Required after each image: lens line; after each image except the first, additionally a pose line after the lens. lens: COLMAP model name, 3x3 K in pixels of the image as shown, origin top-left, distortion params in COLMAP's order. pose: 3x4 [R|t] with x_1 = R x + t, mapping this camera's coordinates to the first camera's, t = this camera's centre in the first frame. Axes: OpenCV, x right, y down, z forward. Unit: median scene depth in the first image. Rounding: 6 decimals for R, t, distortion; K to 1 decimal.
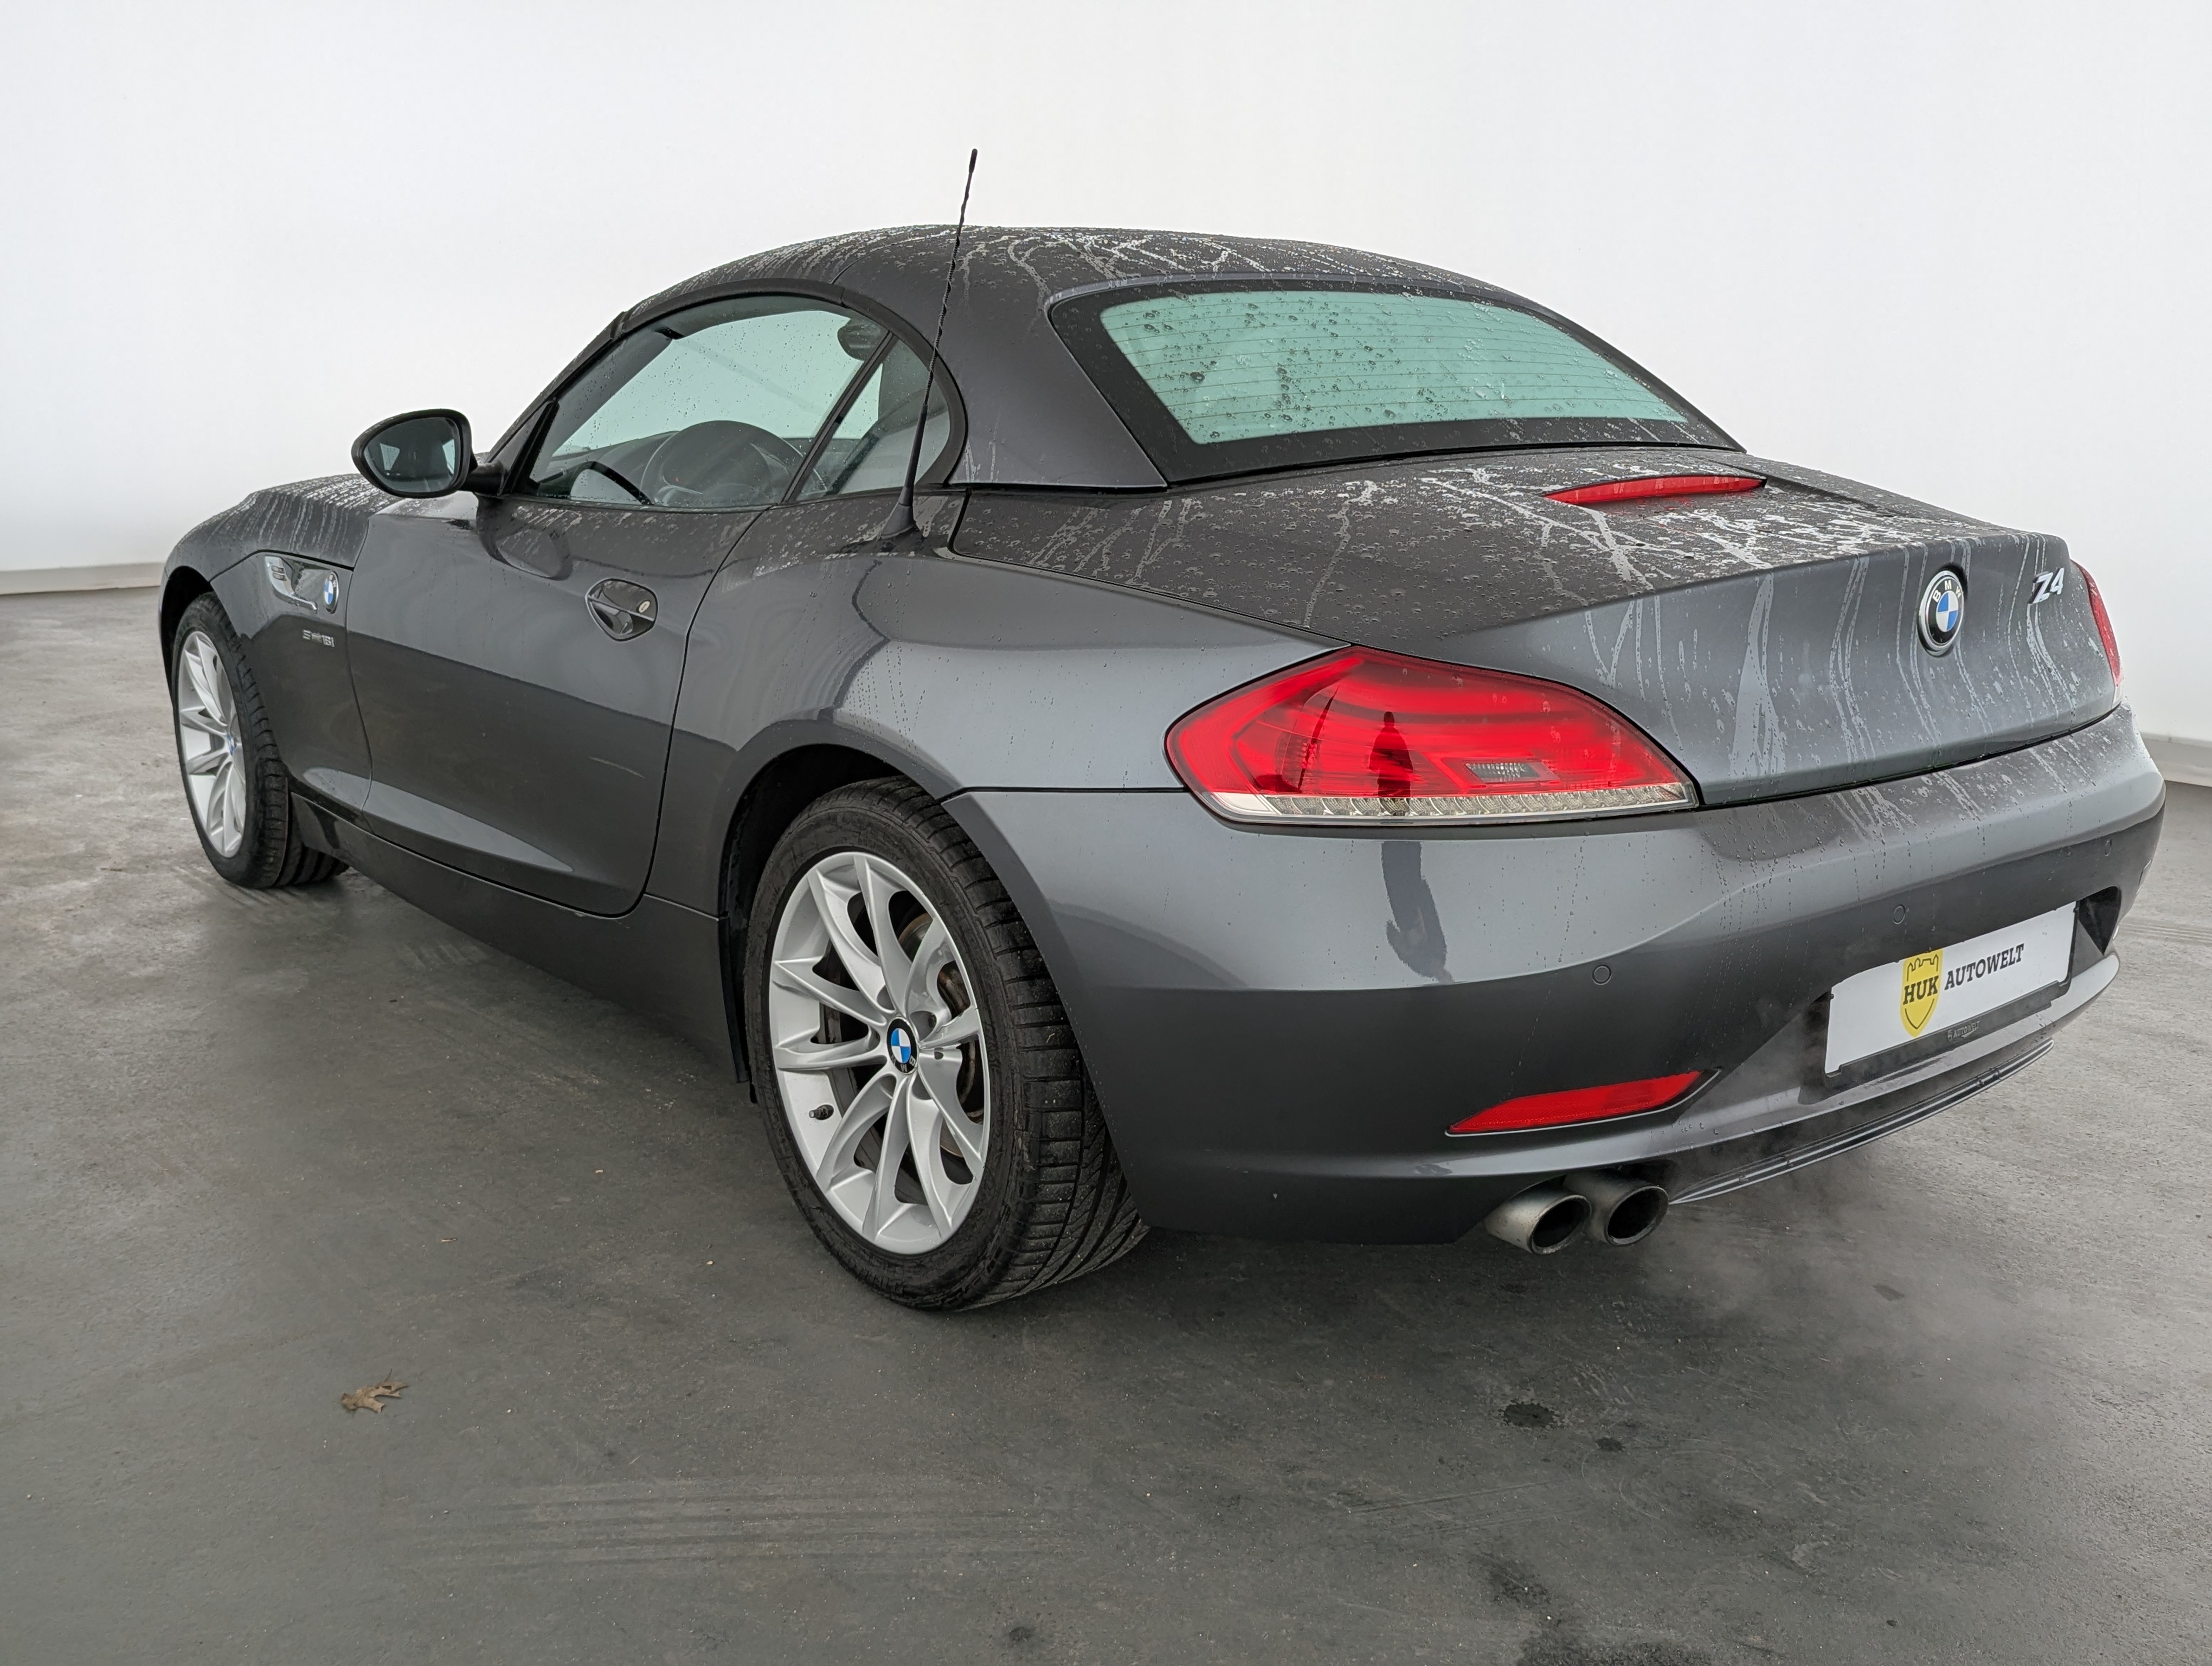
lens RADIAL K [[2042.8, 0, 1104.7], [0, 2042.8, 840.4], [0, 0, 1]] dist [0.029154, 0.000000]
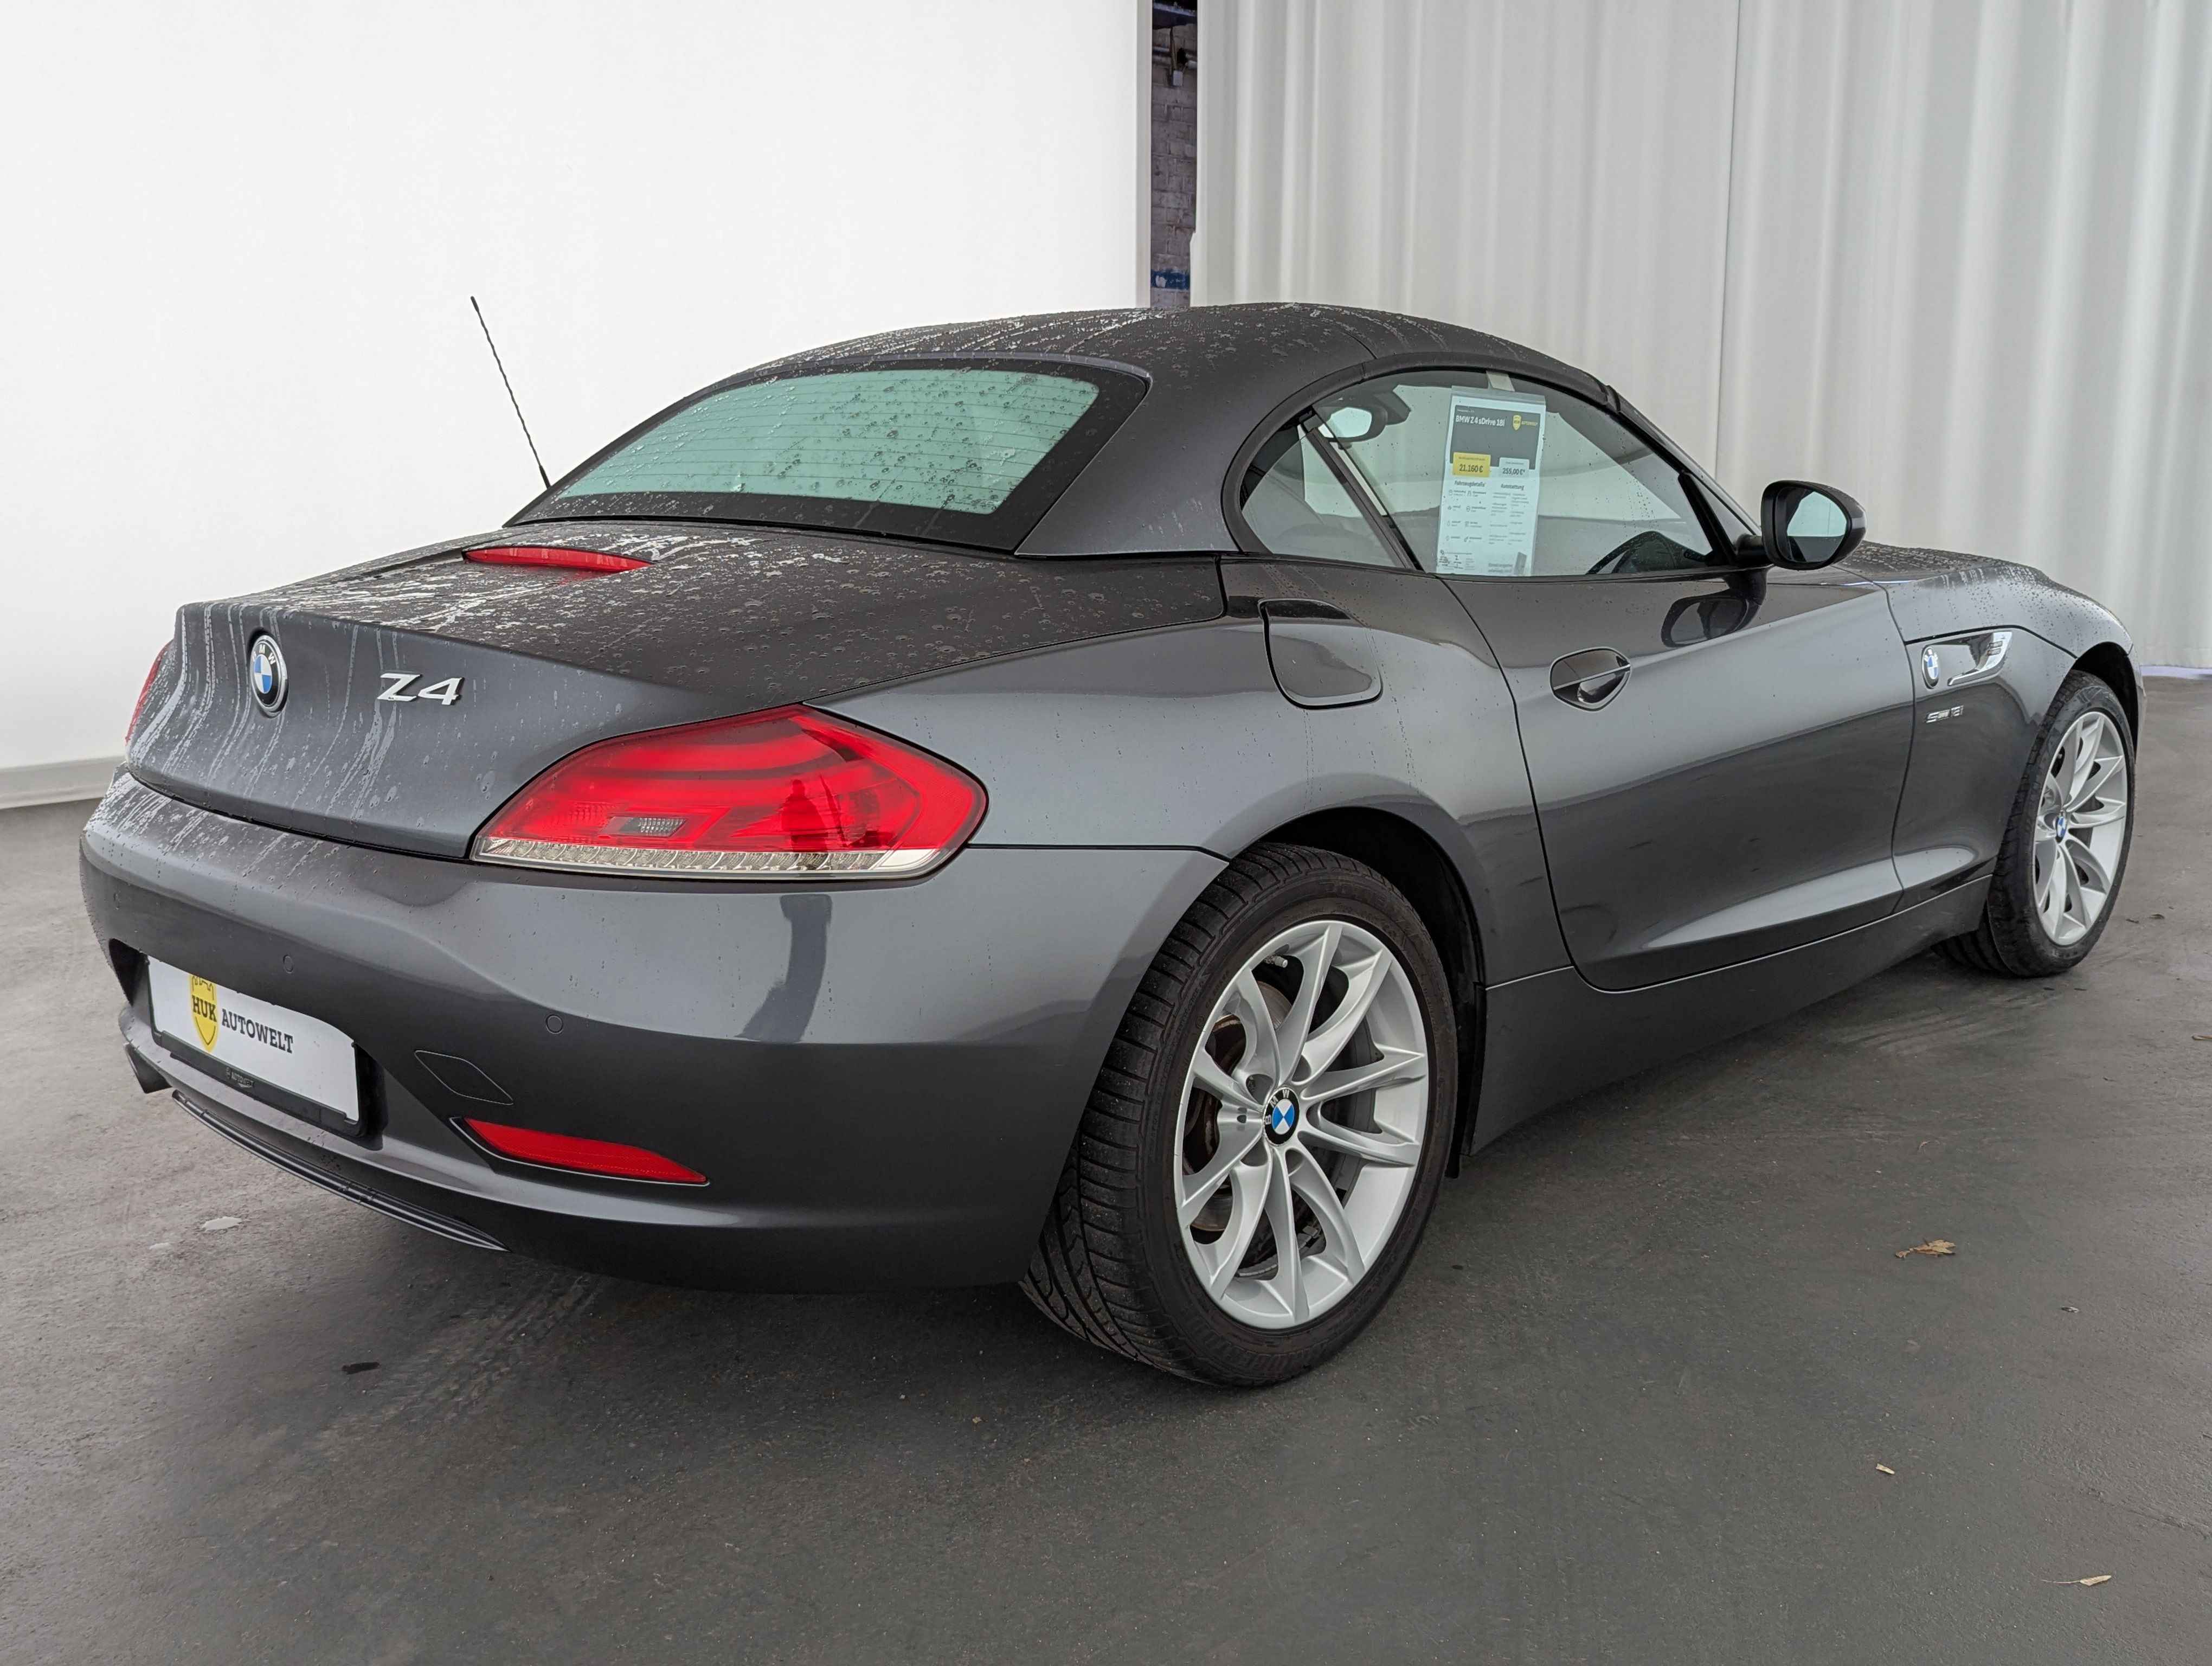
lens RADIAL K [[2042.8, 0, 1126.8], [0, 2042.8, 828.1], [0, 0, 1]] dist [0.029154, 0.000000]
pose [[0.131618, 0.186503, -0.973598, 1.480335], [-0.230036, 0.961079, 0.153007, -0.293407], [0.964241, 0.203825, 0.169398, 1.246509]]
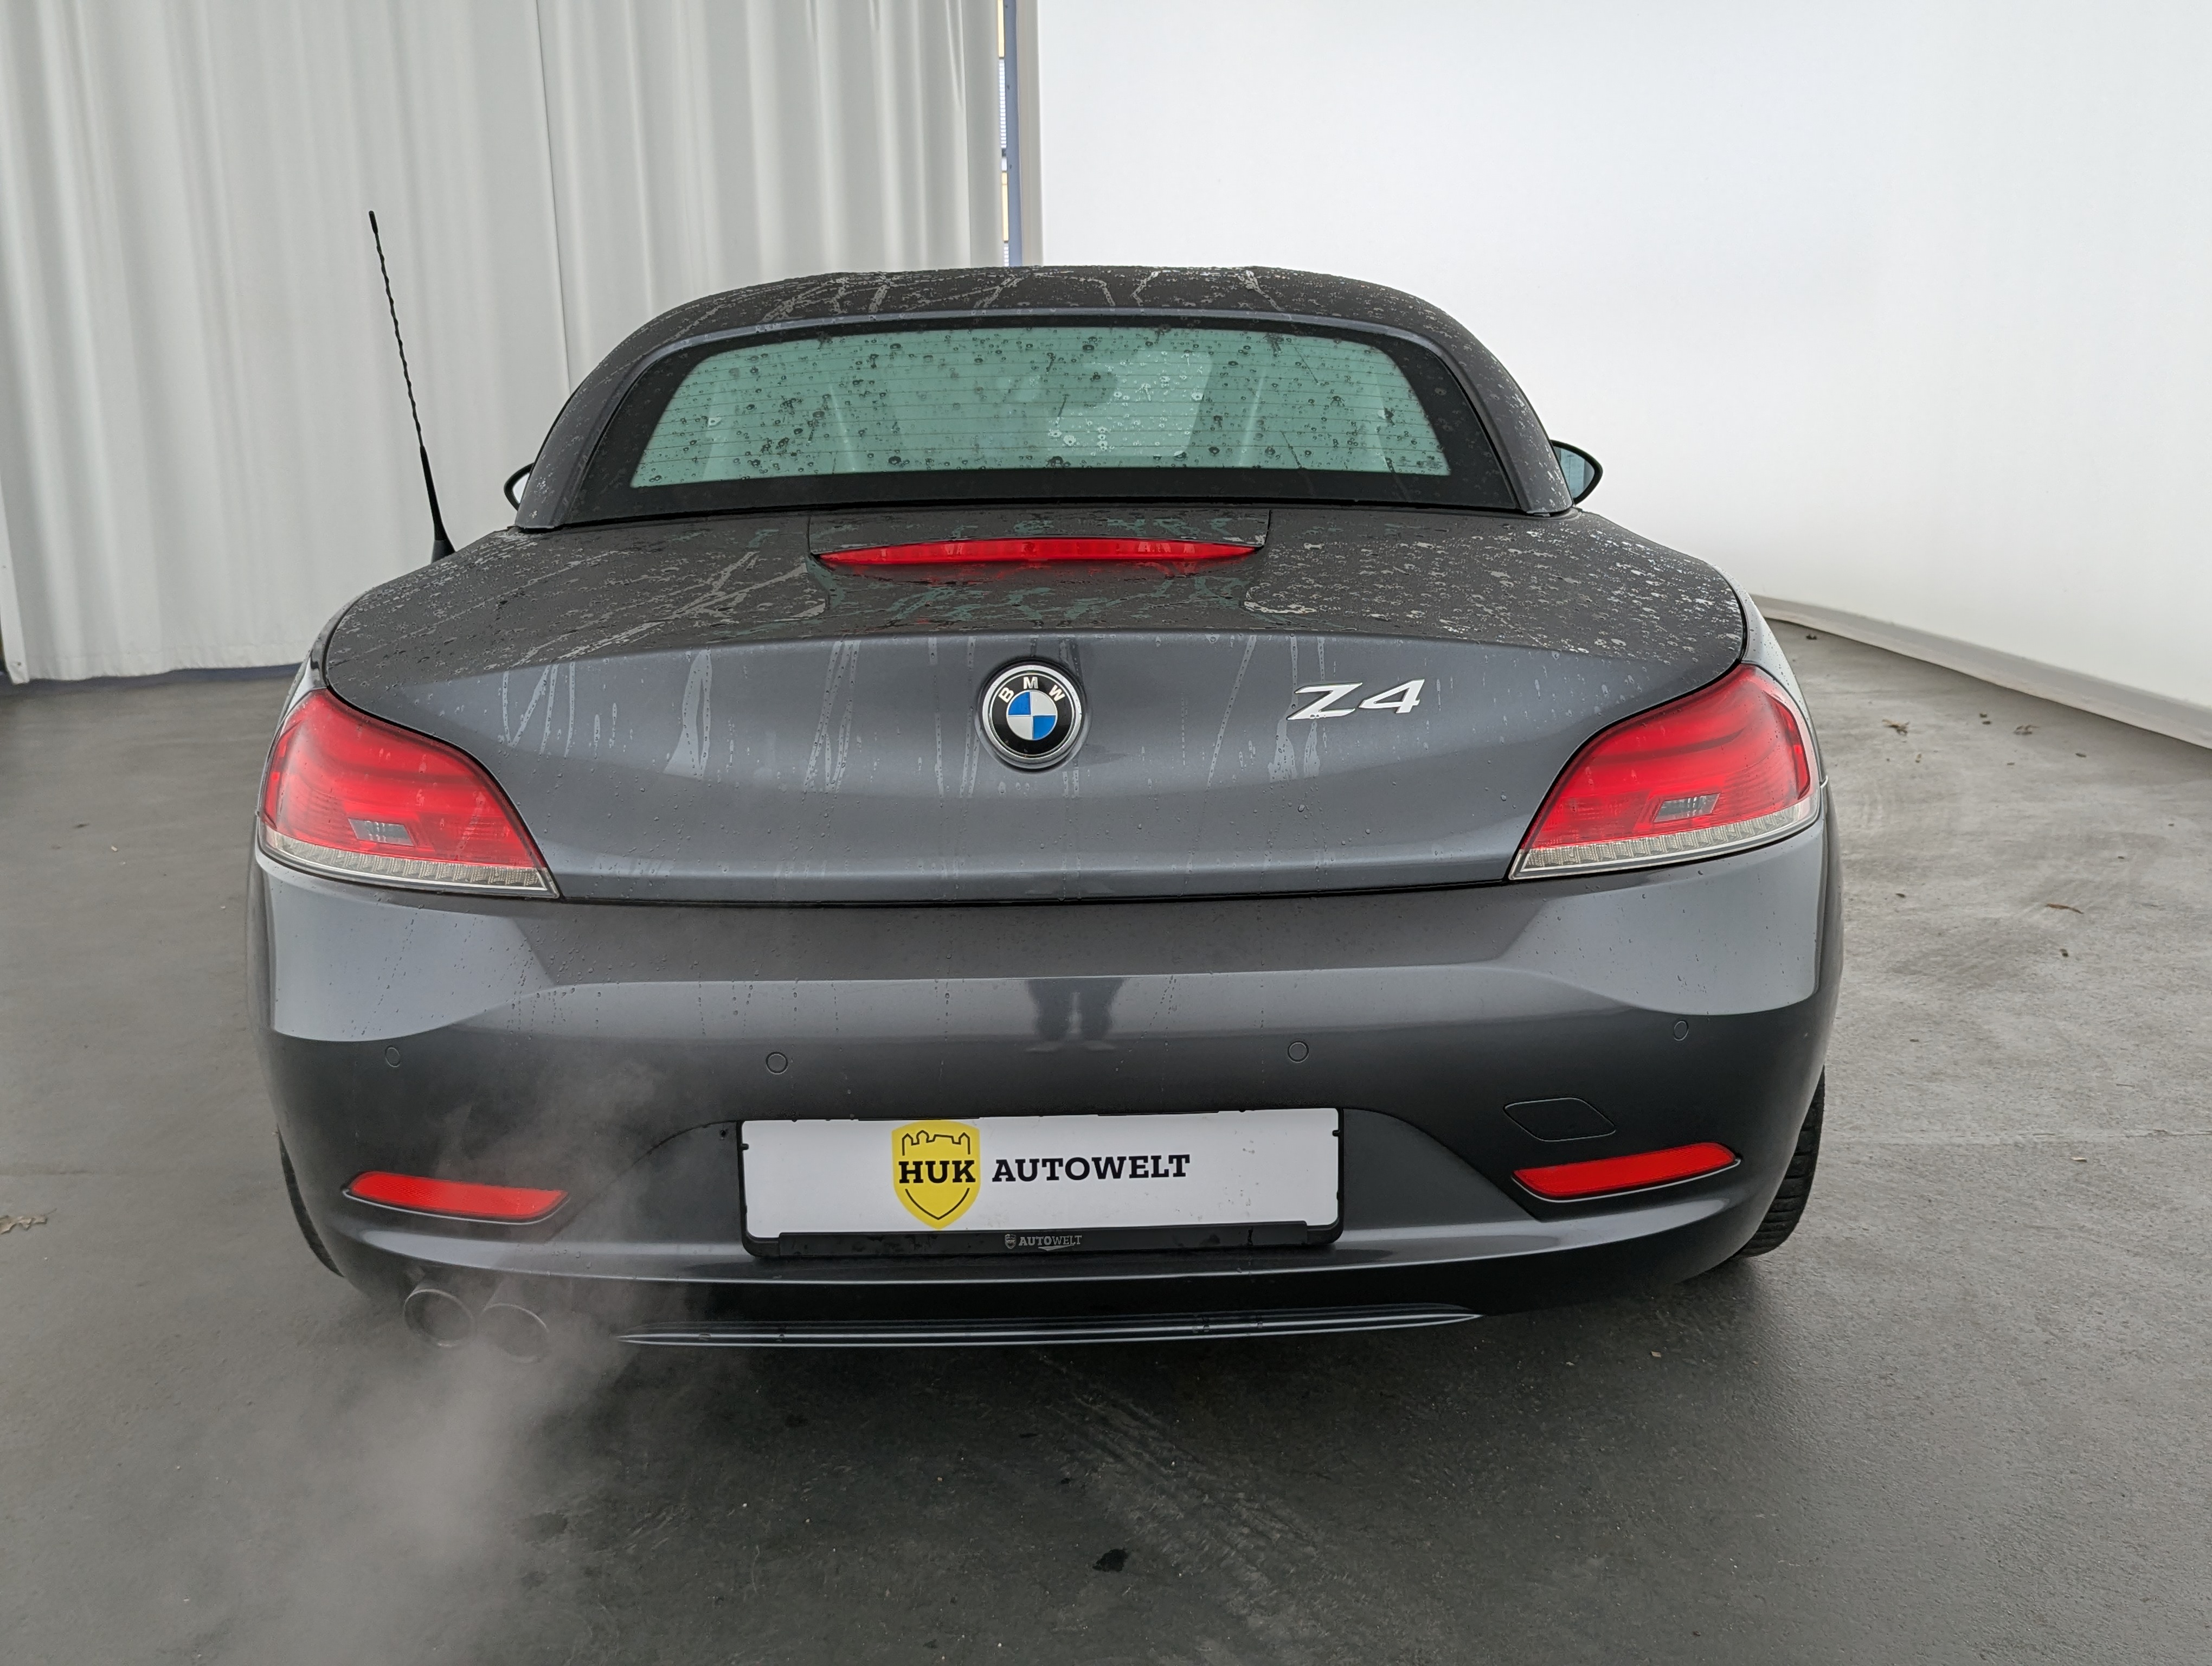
lens RADIAL K [[2042.8, 0, 1128.7], [0, 2042.8, 834.8], [0, 0, 1]] dist [0.029154, 0.000000]
pose [[0.787028, 0.121852, -0.604764, 0.917536], [-0.133476, 0.990713, 0.025913, -0.089748], [0.602305, 0.060328, 0.795983, 0.383737]]
